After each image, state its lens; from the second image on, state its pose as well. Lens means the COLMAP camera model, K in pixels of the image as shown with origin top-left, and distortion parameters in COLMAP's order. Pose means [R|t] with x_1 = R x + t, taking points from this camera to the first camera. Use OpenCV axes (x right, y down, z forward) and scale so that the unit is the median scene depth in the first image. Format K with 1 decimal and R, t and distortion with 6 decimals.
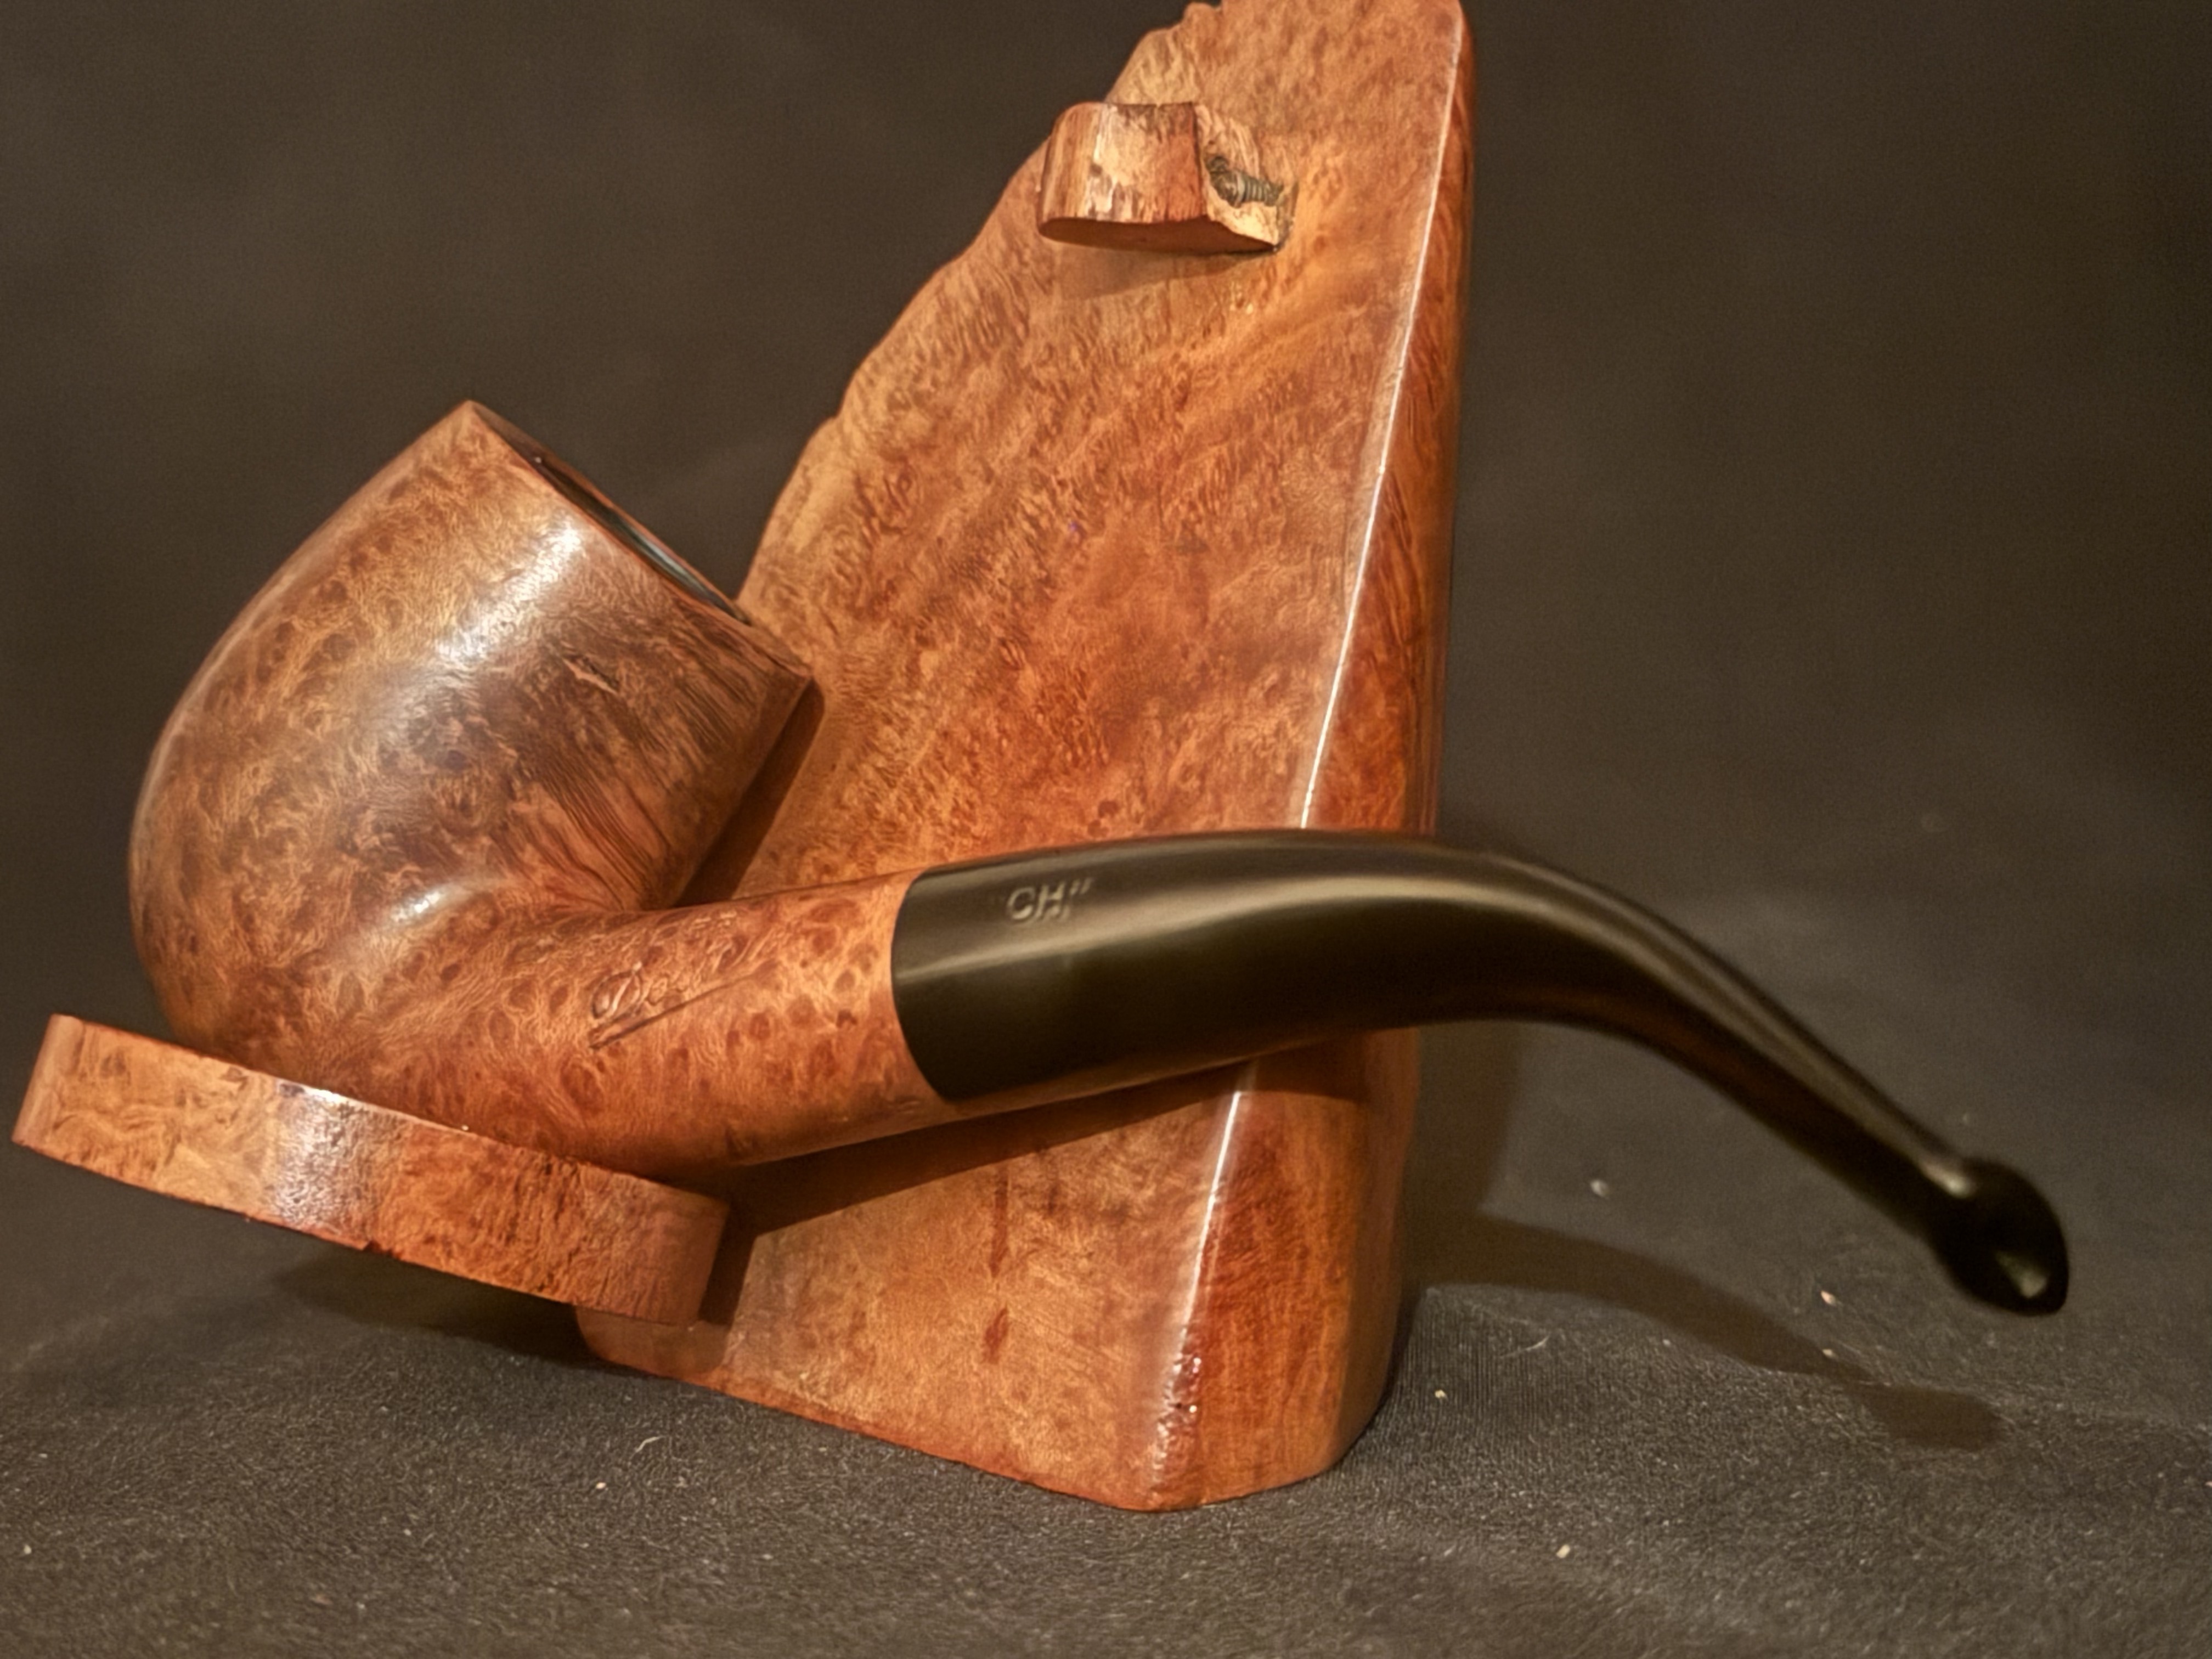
lens RADIAL K [[3570.4, 0, 1106.0], [0, 3570.4, 829.5], [0, 0, 1]] dist [0.114697, 0.025373]
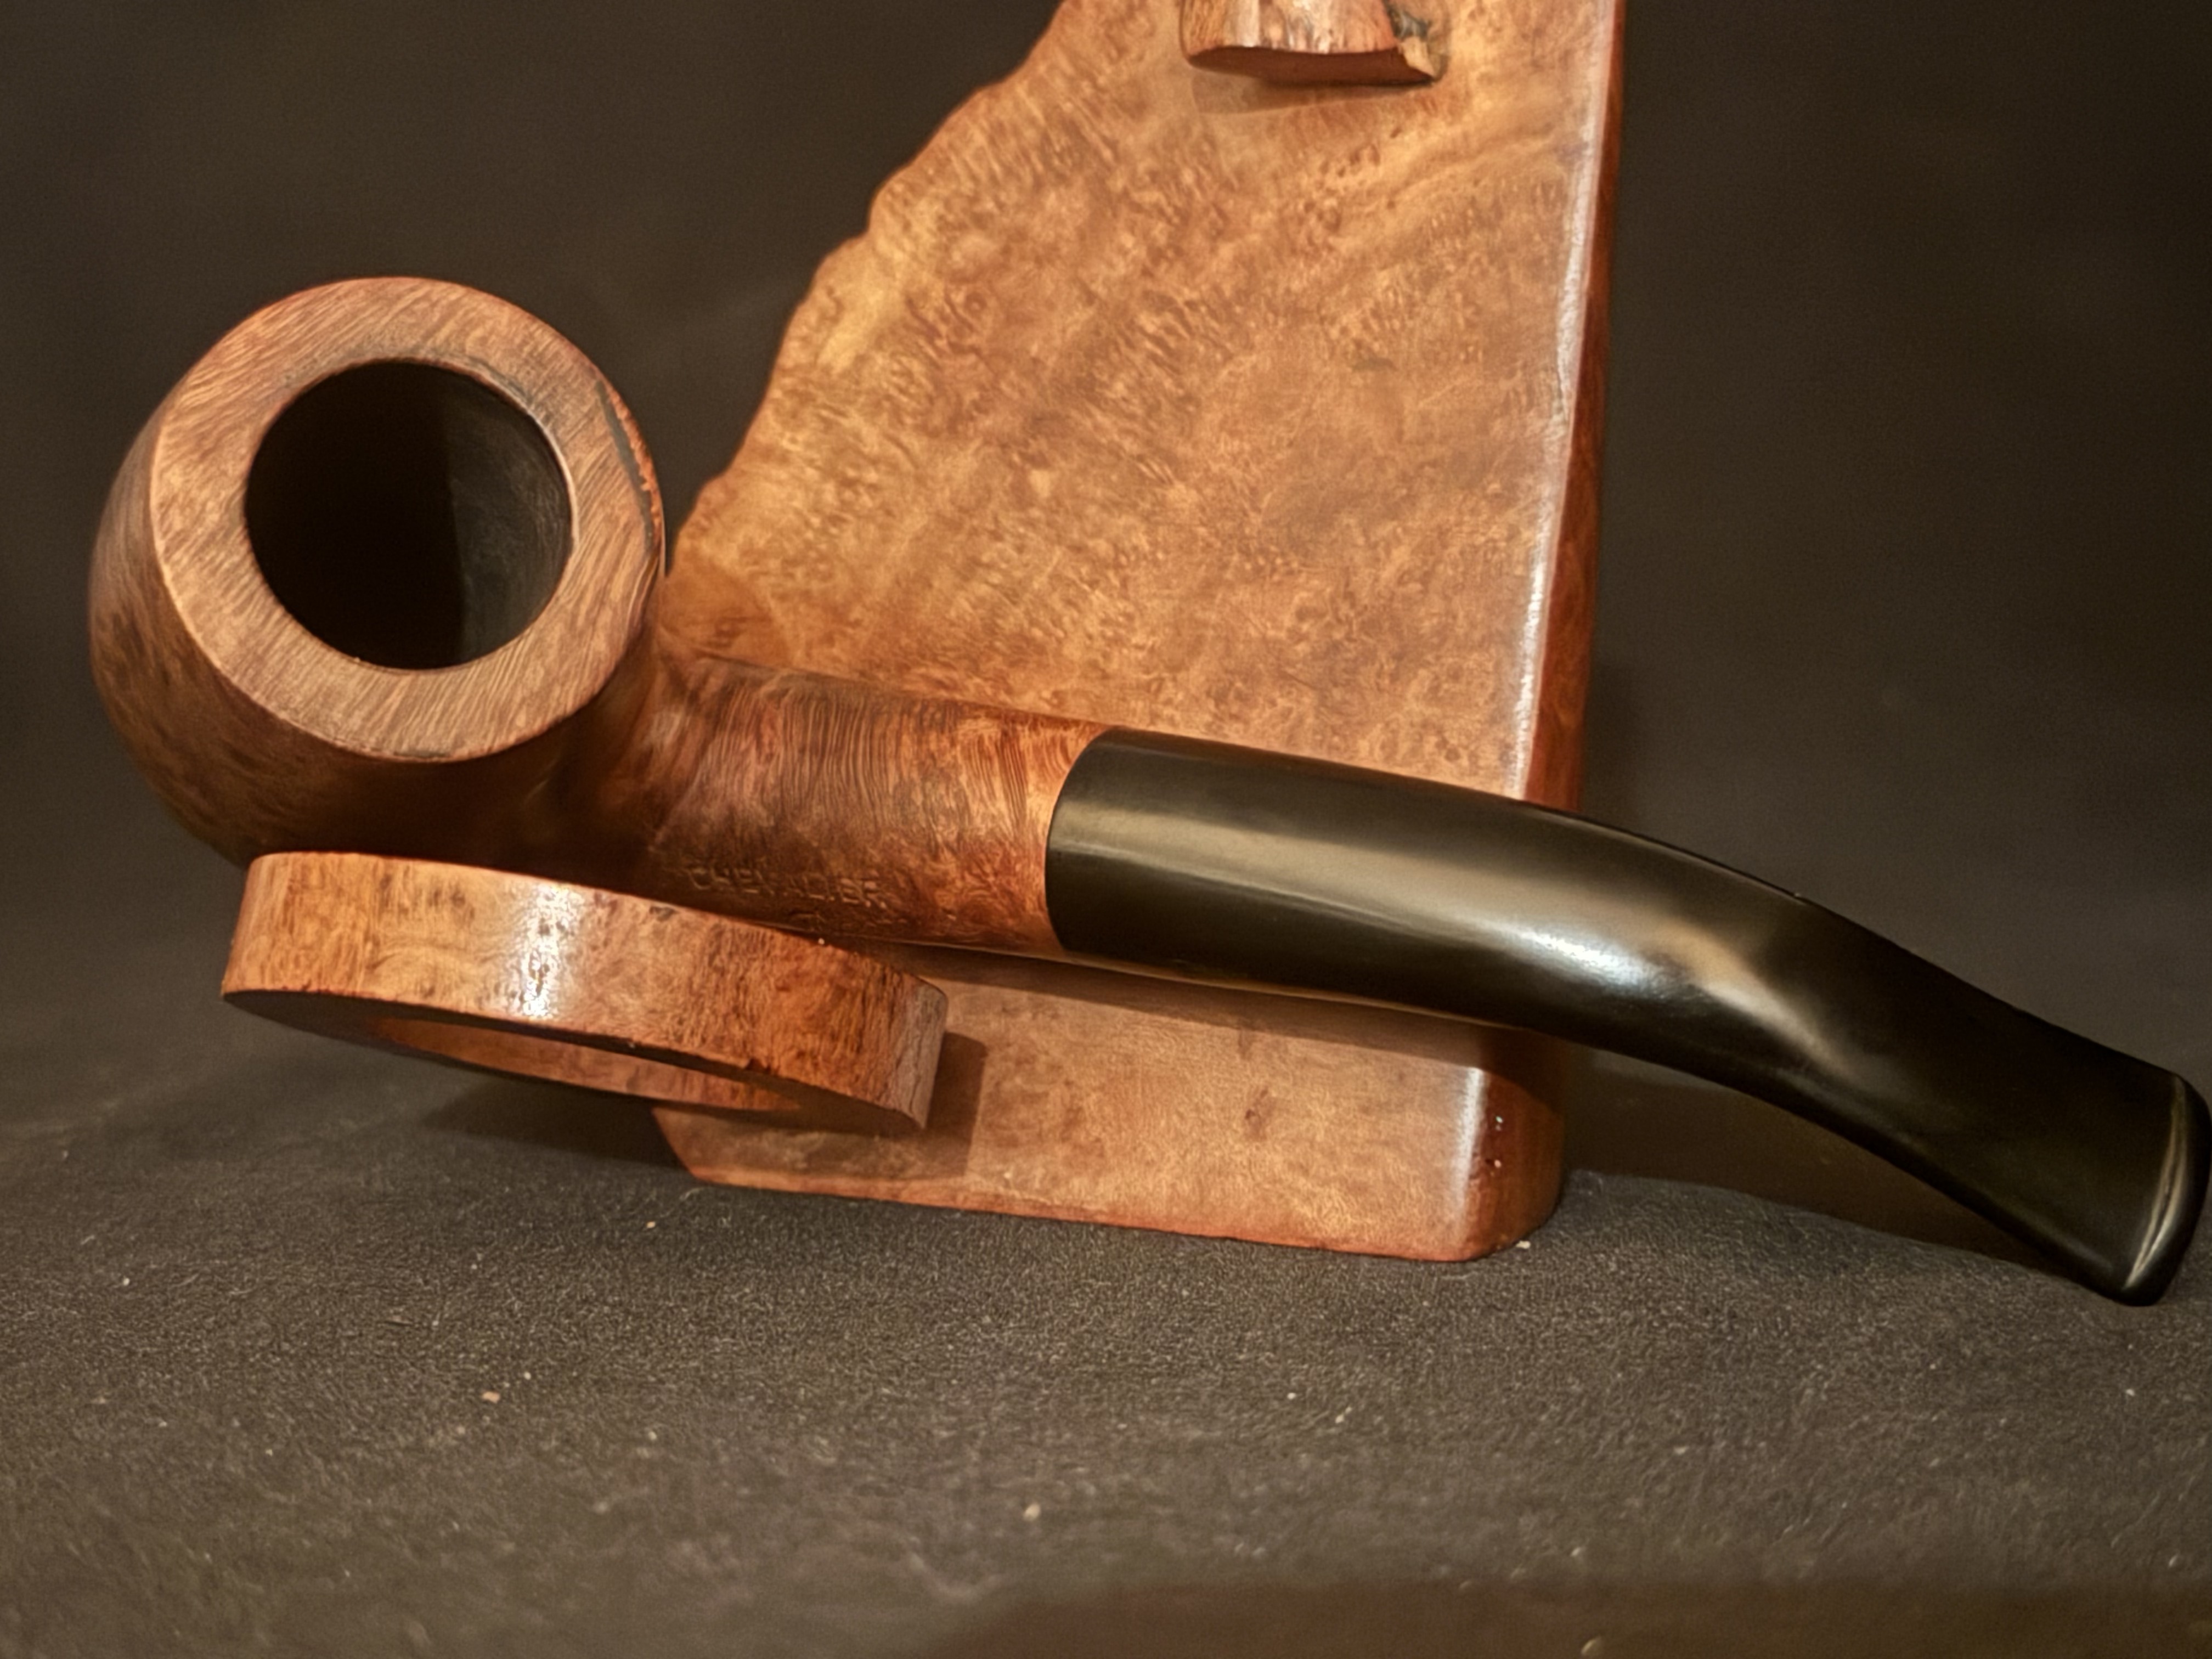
lens RADIAL K [[3570.4, 0, 1106.0], [0, 3570.4, 829.5], [0, 0, 1]] dist [0.114697, 0.025373]
pose [[0.928030, -0.042739, 0.370046, -0.431917], [0.028653, 0.998643, 0.043484, 0.009713], [-0.371402, -0.029751, 0.927995, 0.040511]]
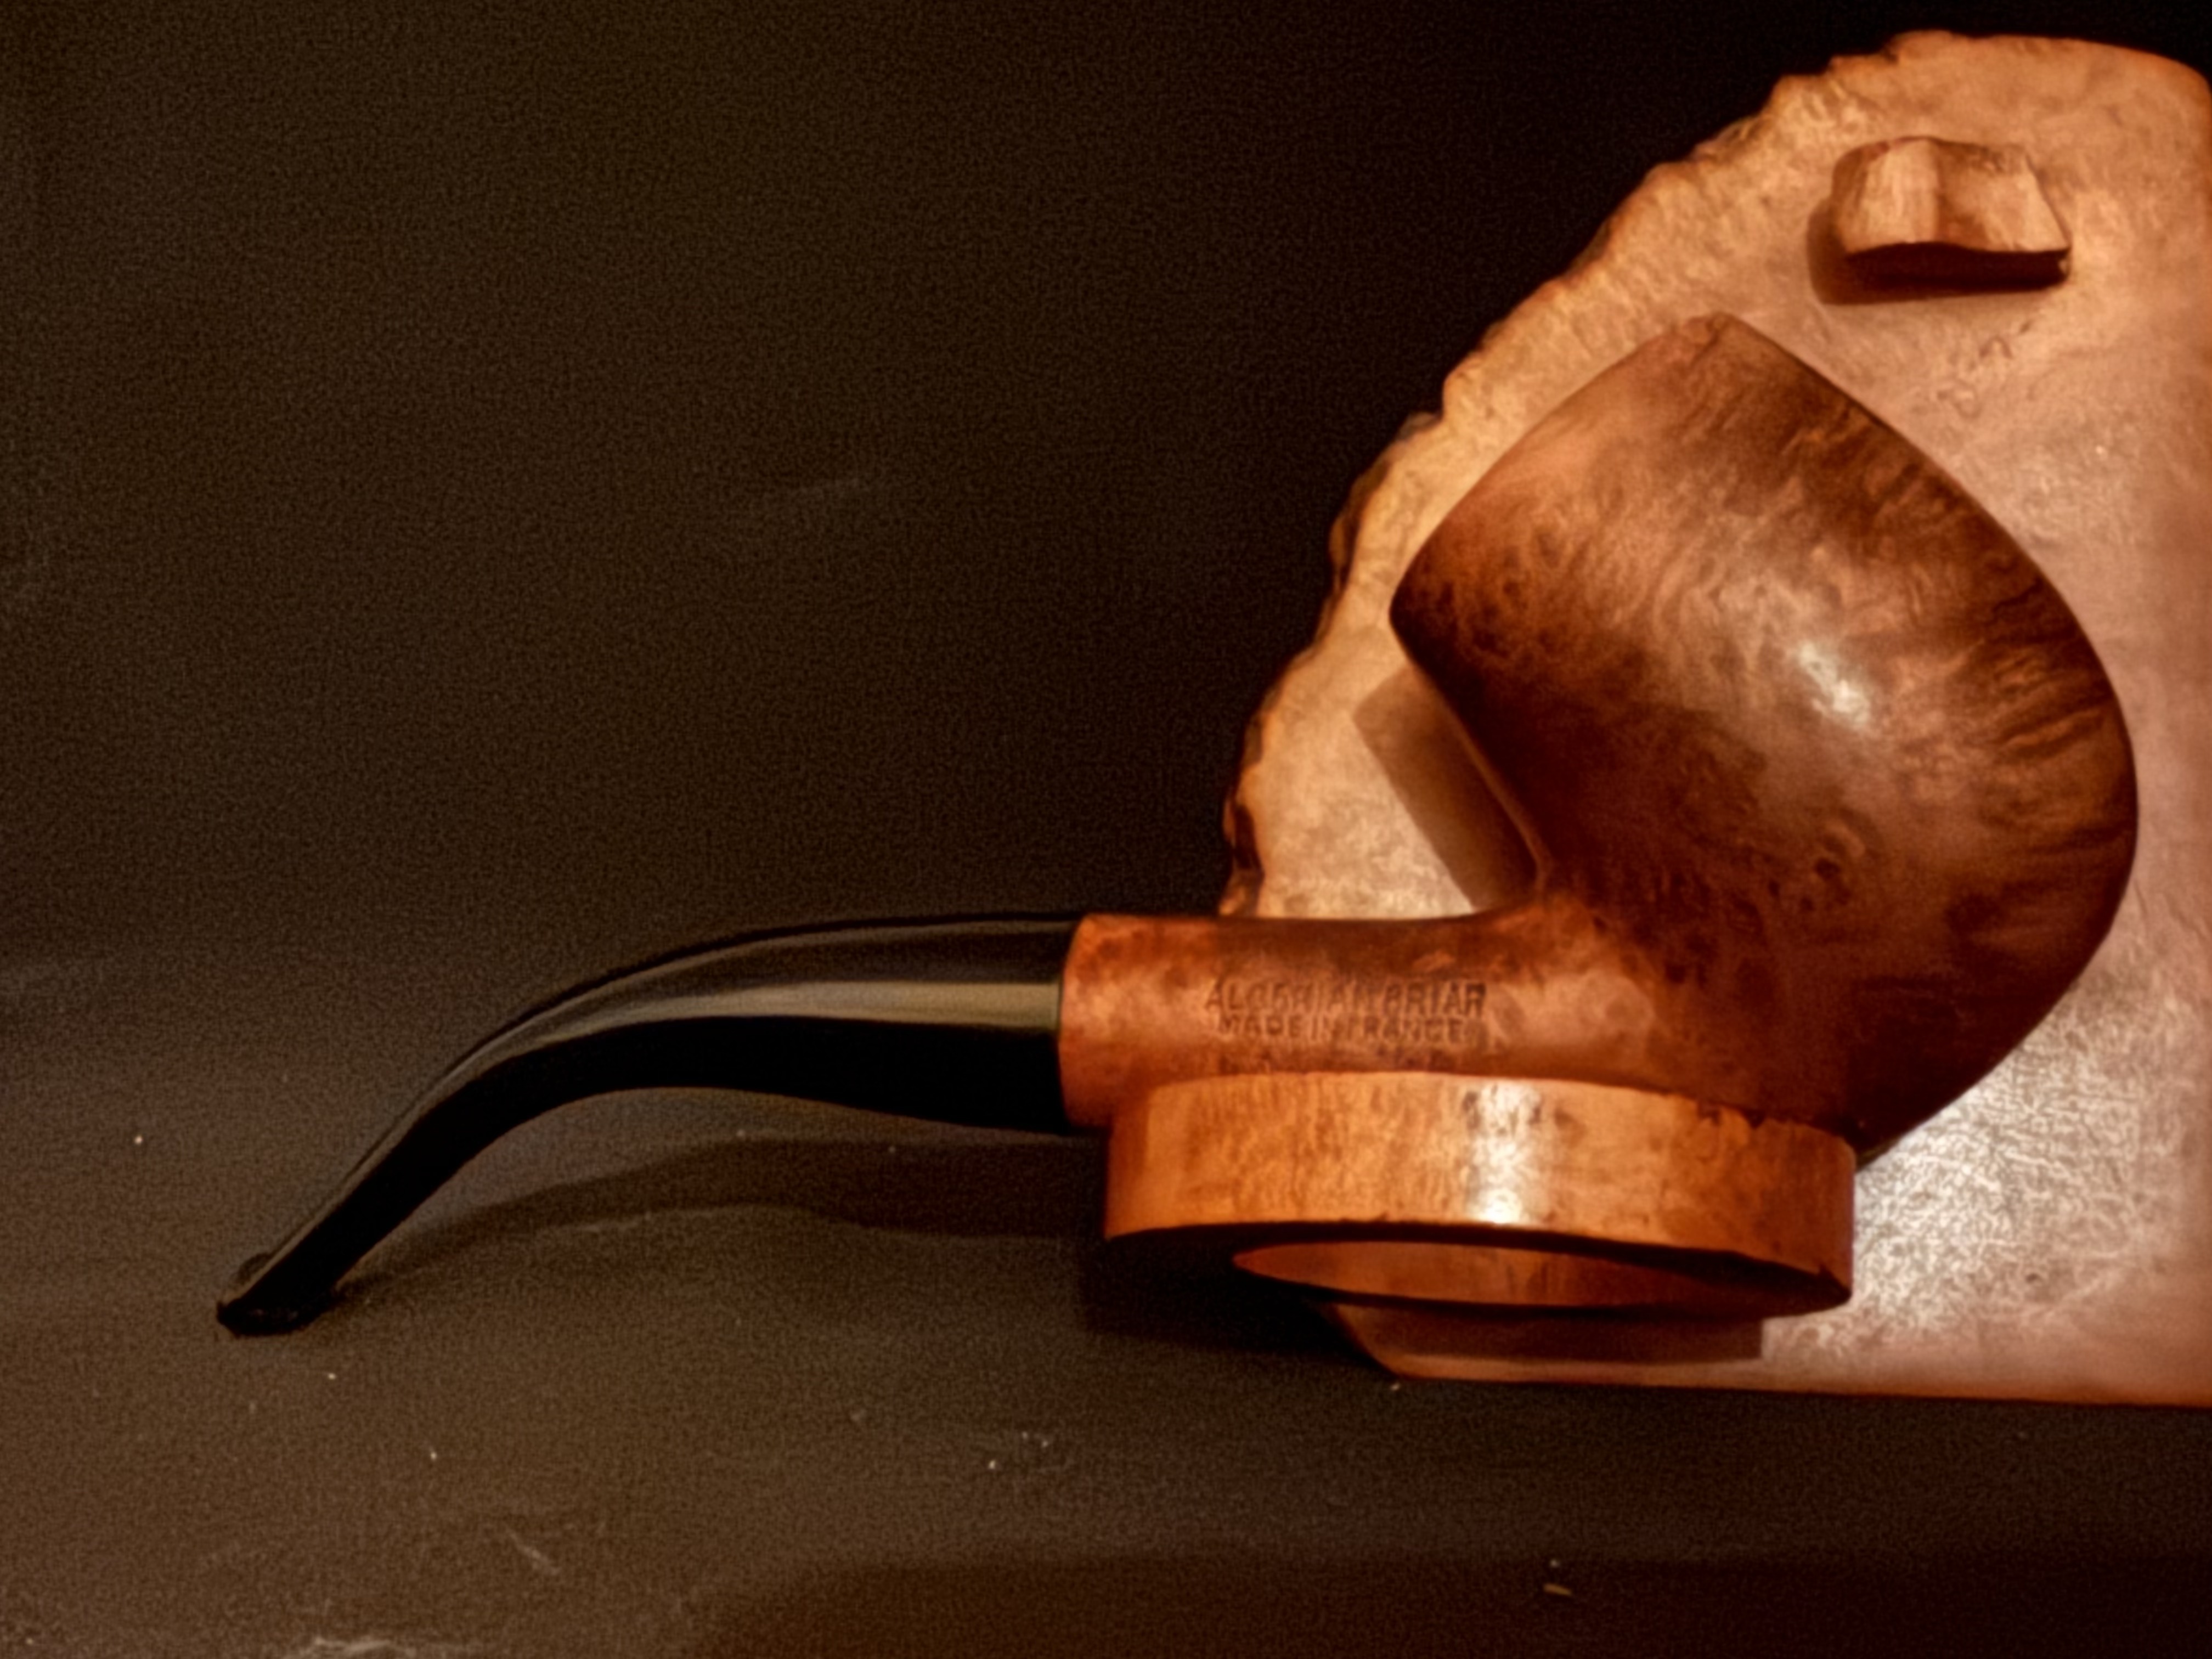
lens RADIAL K [[2977.5, 0, 898.4], [0, 2977.5, 887.2], [0, 0, 1]] dist [0.001094, -0.084458]
pose [[0.792777, -0.063010, 0.606246, -0.790121], [0.050787, 0.998012, 0.037314, -0.025642], [-0.607392, 0.001208, 0.794401, 0.467705]]
